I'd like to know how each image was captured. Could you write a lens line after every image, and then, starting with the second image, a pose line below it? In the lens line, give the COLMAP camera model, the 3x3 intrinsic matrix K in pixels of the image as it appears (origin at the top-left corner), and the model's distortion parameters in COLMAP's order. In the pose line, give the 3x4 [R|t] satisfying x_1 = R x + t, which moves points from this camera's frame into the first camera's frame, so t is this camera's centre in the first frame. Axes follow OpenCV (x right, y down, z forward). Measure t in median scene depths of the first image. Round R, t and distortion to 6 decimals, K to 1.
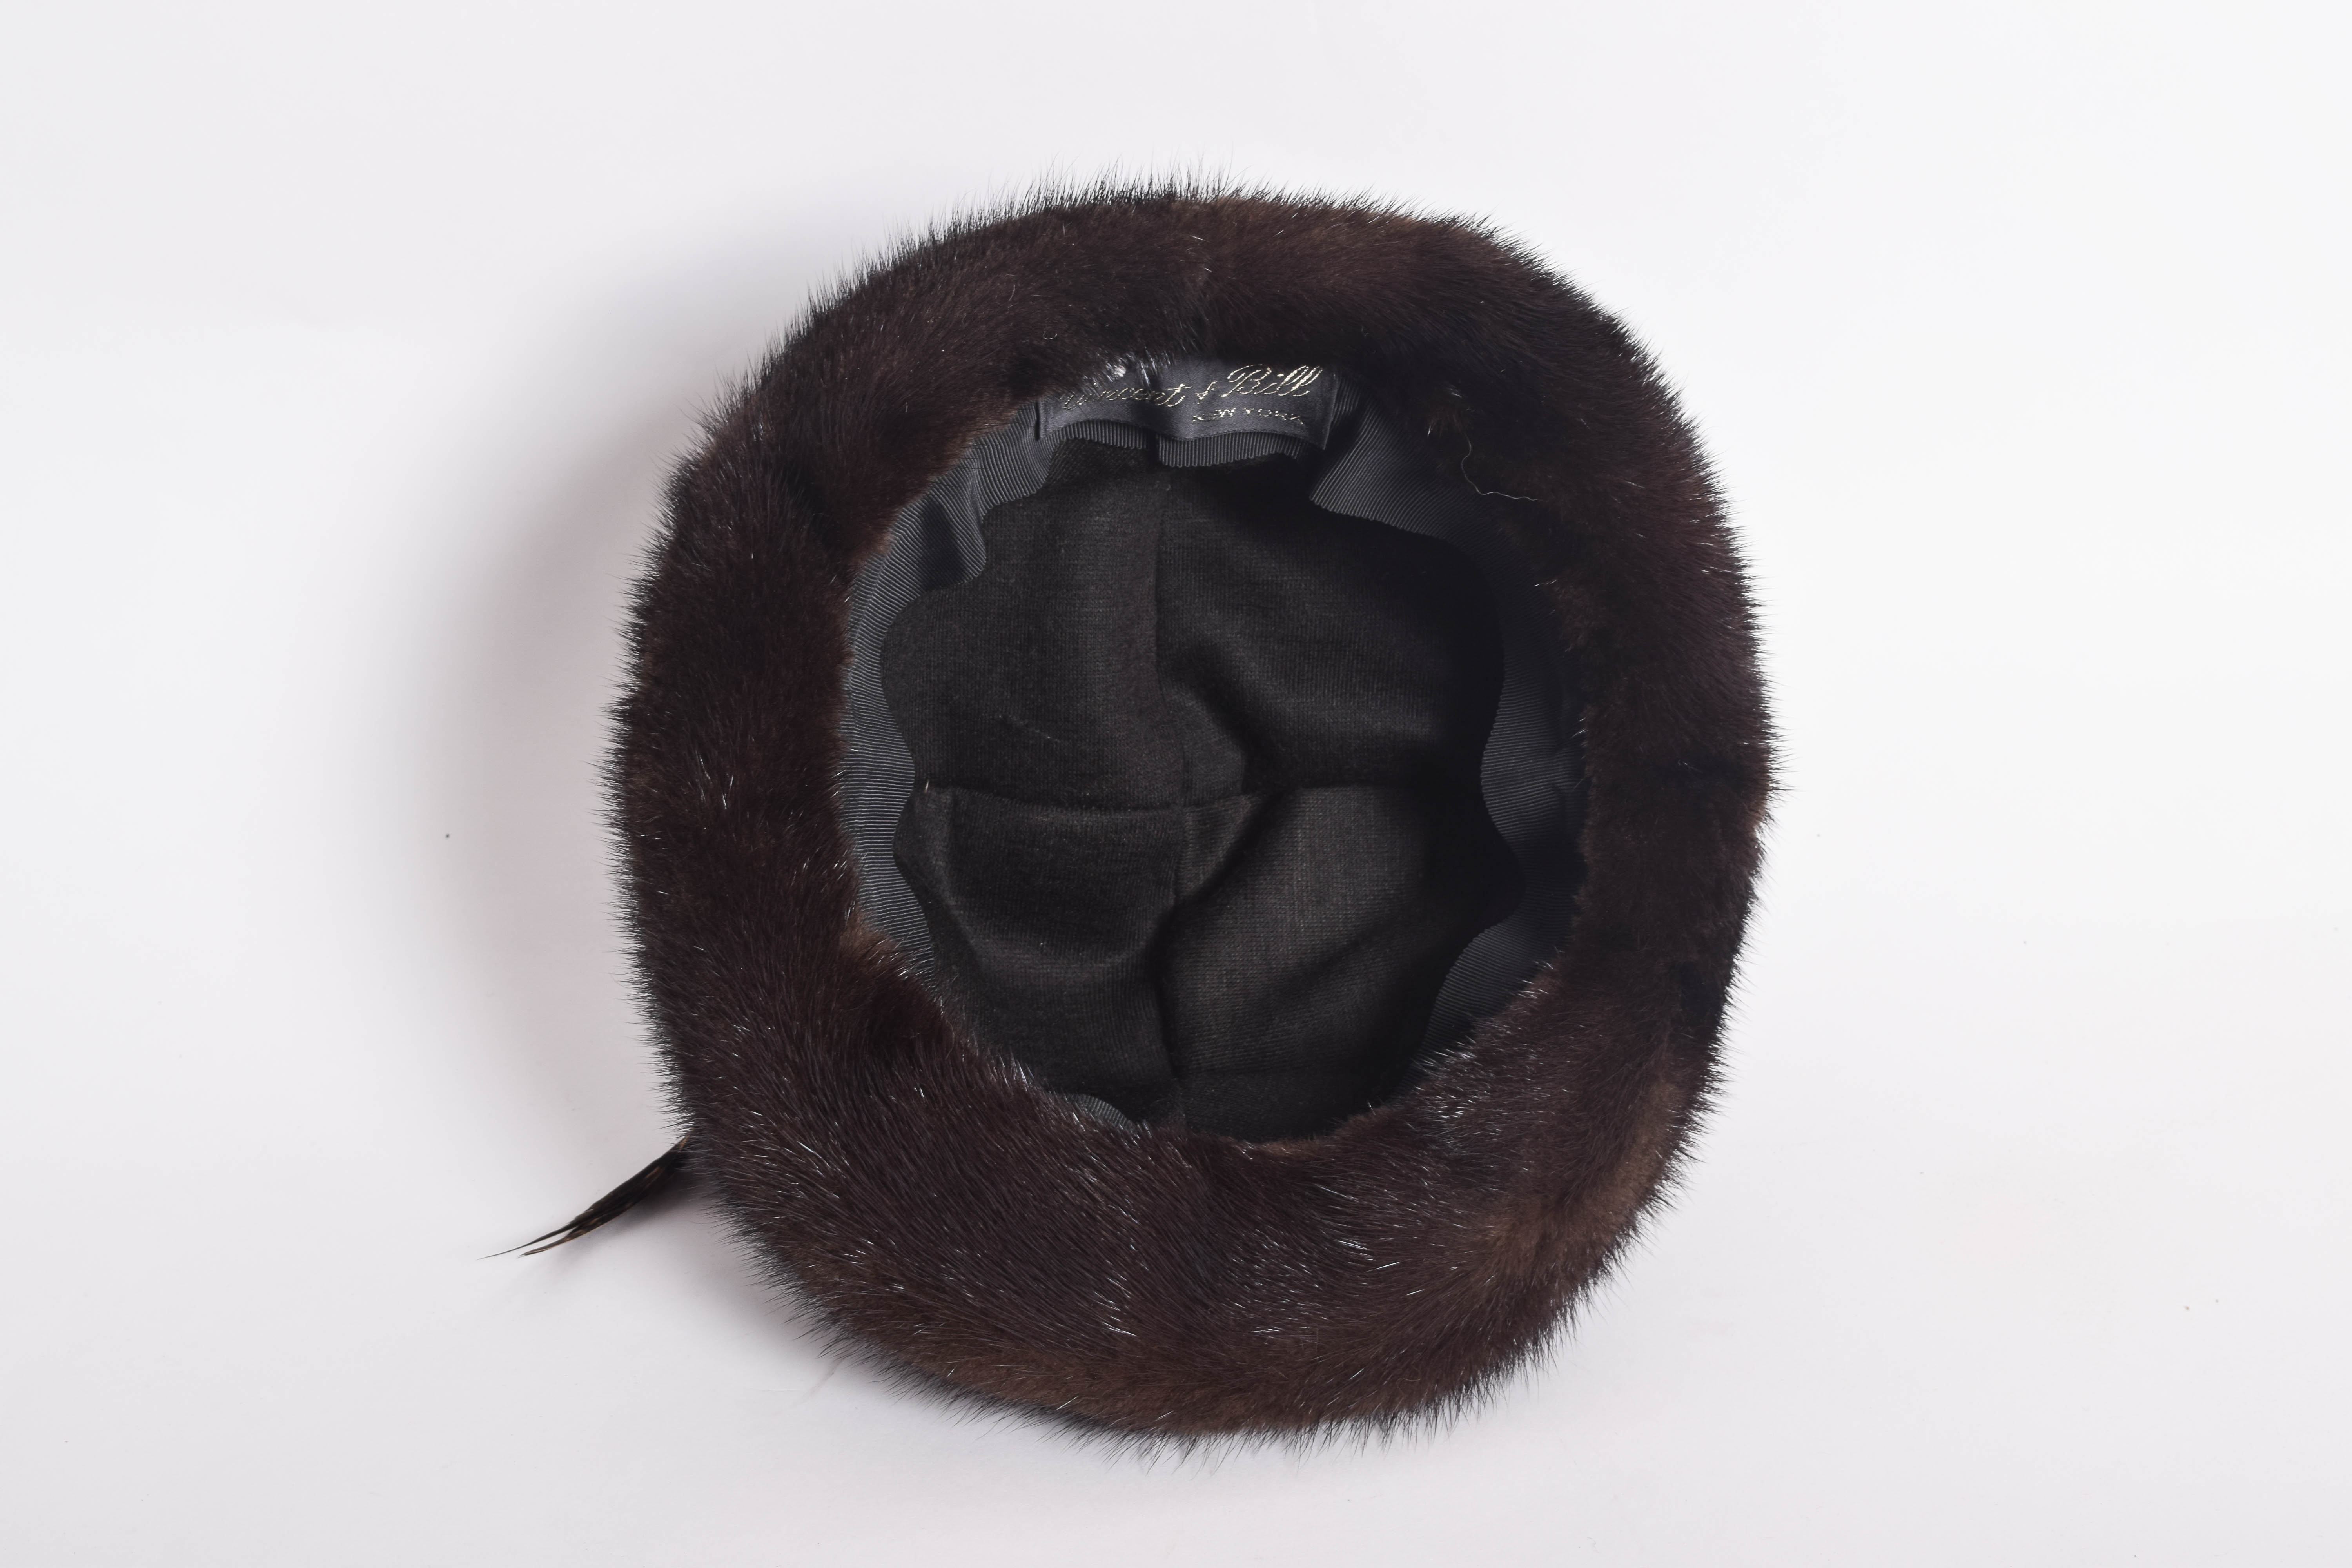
lens RADIAL K [[4420.9, 0, 1175.7], [0, 4420.9, 785.7], [0, 0, 1]] dist [-0.021048, 0.000000]
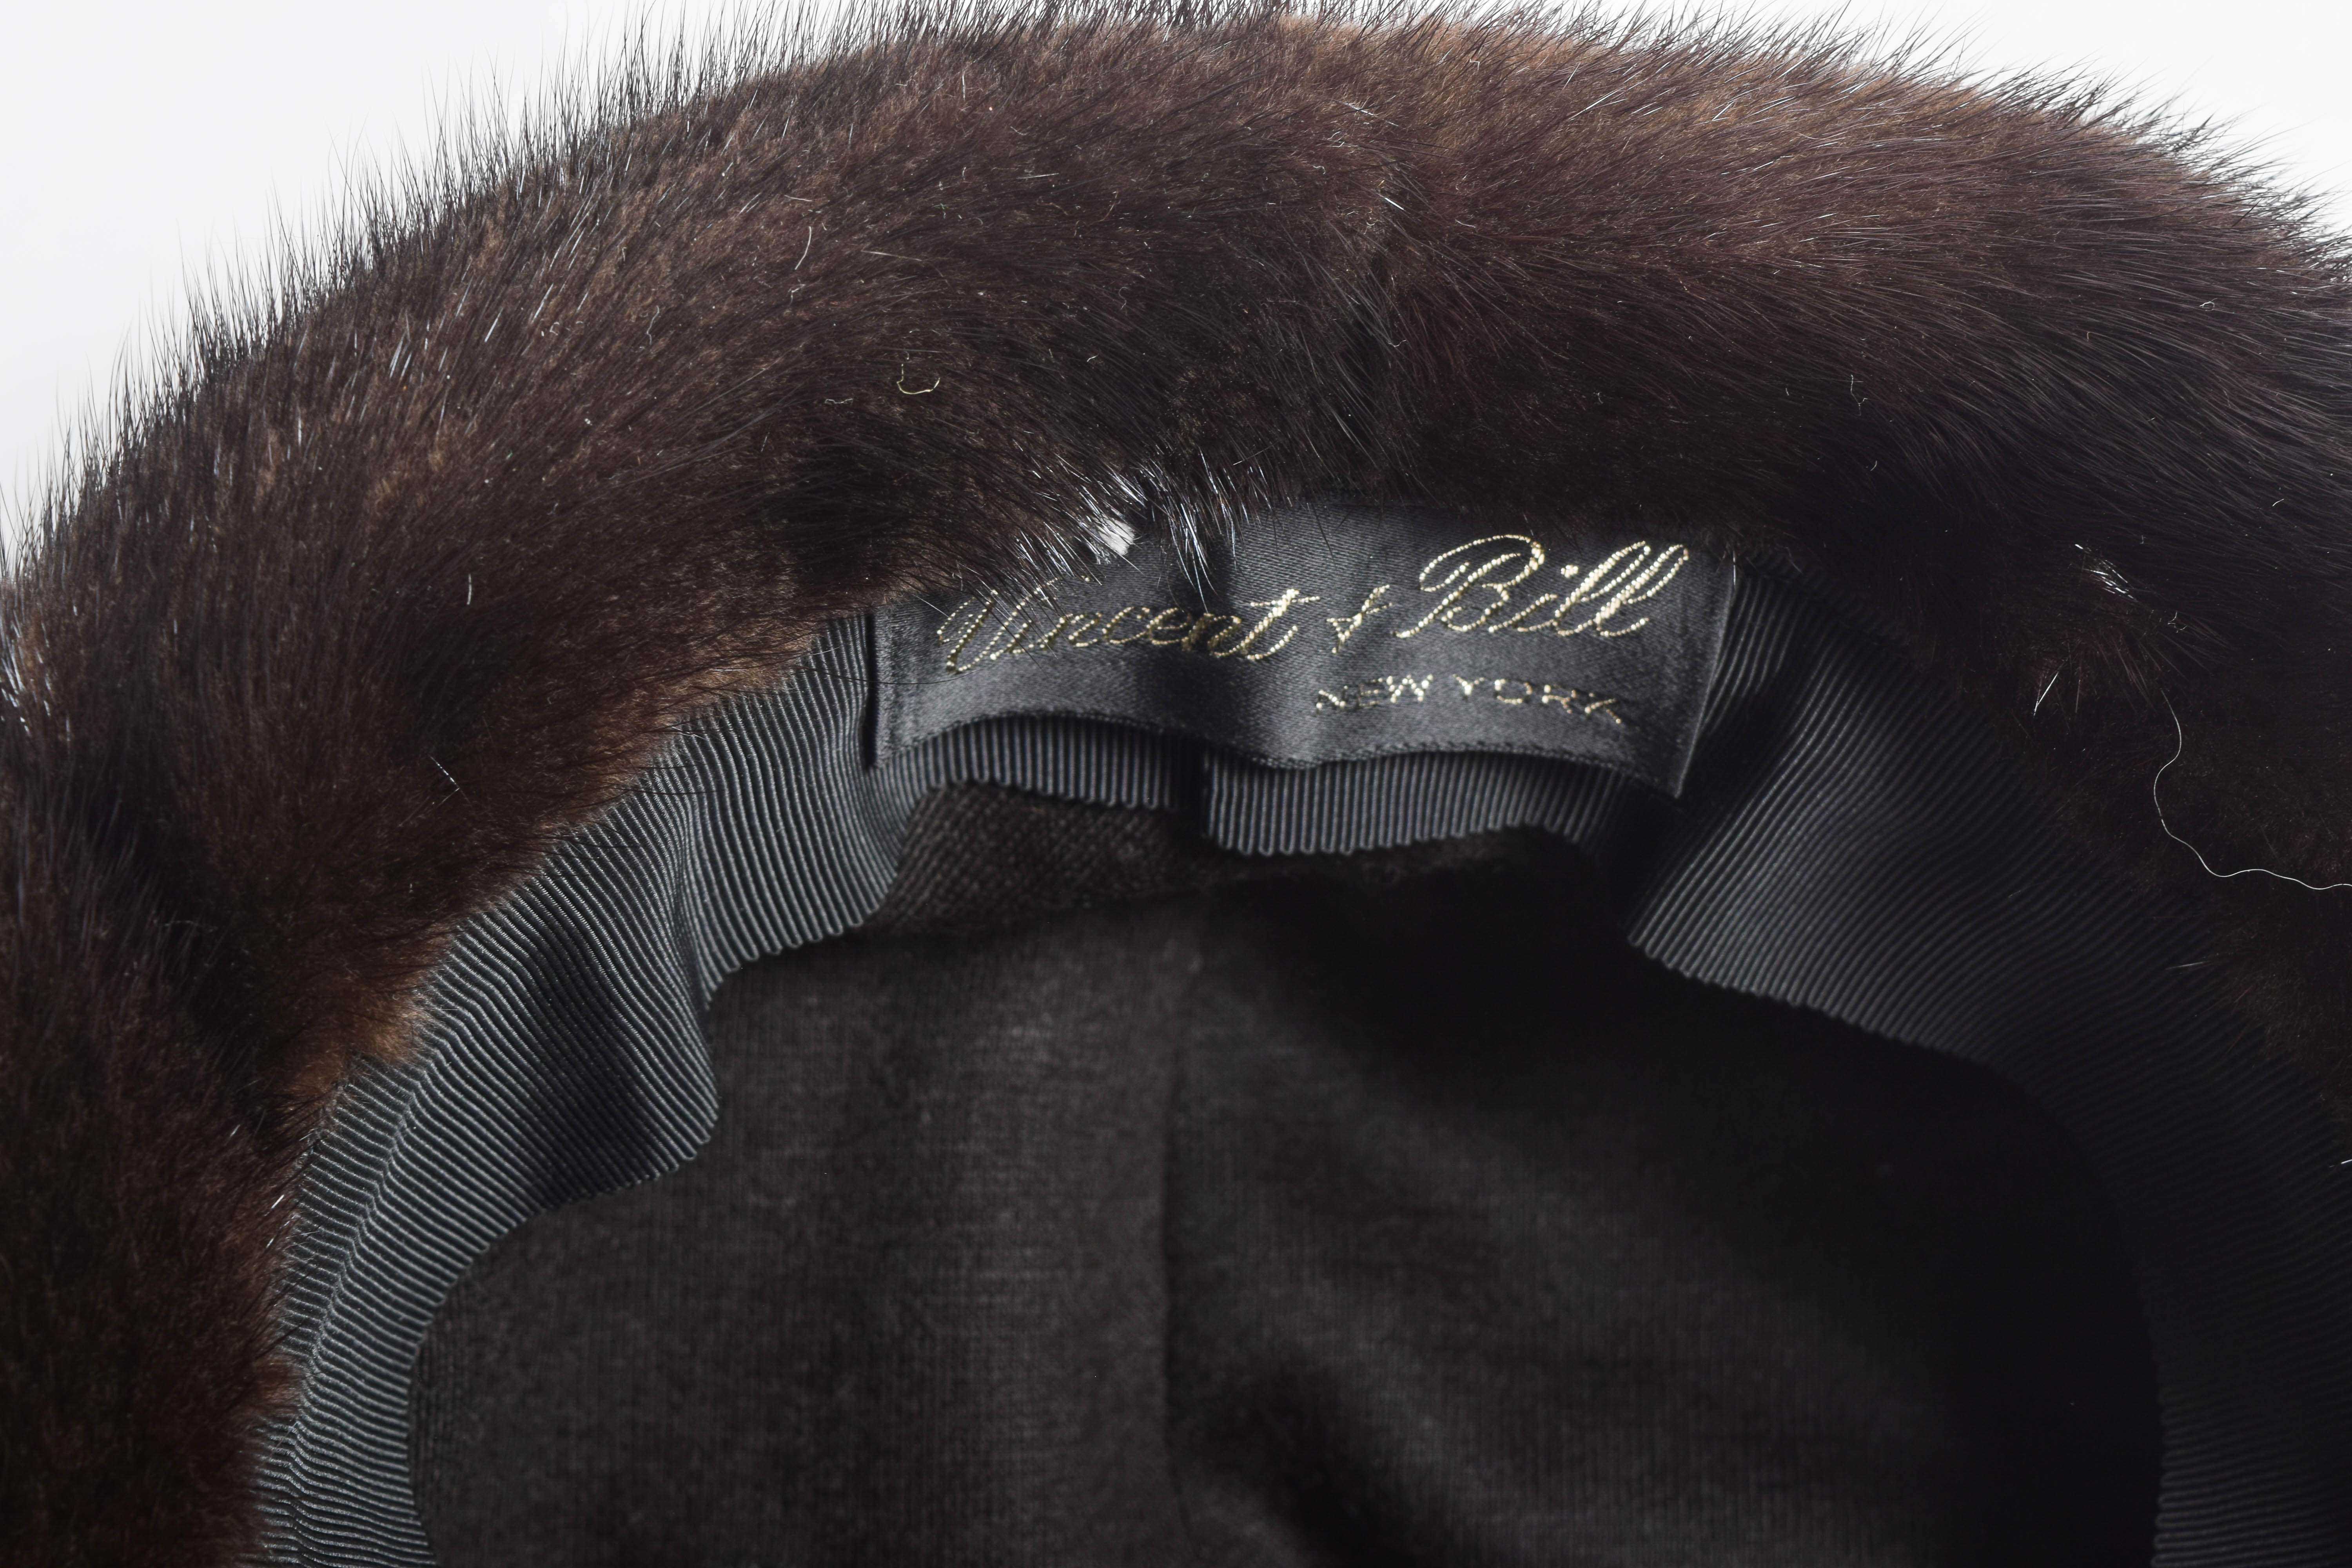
lens RADIAL K [[4420.9, 0, 1182.6], [0, 4420.9, 784.4], [0, 0, 1]] dist [-0.021048, 0.000000]
pose [[0.998298, 0.000288, 0.058317, -0.027080], [0.010672, 0.982200, -0.187533, -0.011078], [-0.057333, 0.187836, 0.980526, 0.661653]]
